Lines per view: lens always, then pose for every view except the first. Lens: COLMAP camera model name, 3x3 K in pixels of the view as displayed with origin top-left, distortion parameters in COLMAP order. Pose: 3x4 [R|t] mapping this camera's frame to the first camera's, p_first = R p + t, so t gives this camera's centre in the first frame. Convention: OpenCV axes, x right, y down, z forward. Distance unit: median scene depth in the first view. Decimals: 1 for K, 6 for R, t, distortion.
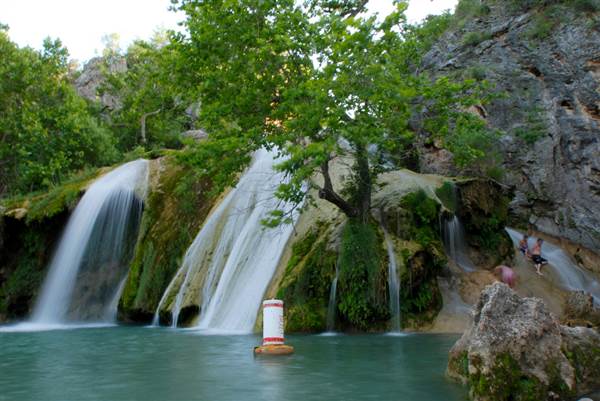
lens RADIAL K [[442.0, 0, 300.0], [0, 442.0, 200.5], [0, 0, 1]] dist [-0.044233, 0.037342]
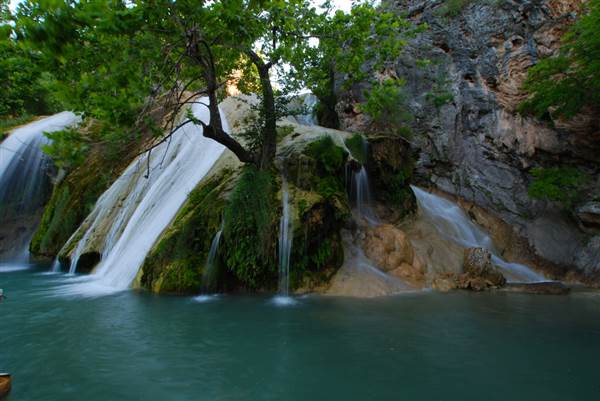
lens RADIAL K [[299.5, 0, 300.0], [0, 299.5, 200.5], [0, 0, 1]] dist [-0.056169, 0.023544]
pose [[0.993963, 0.030712, 0.105328, 0.125011], [-0.041927, 0.993485, 0.105971, 0.035650], [-0.101387, -0.109748, 0.988775, 0.305241]]
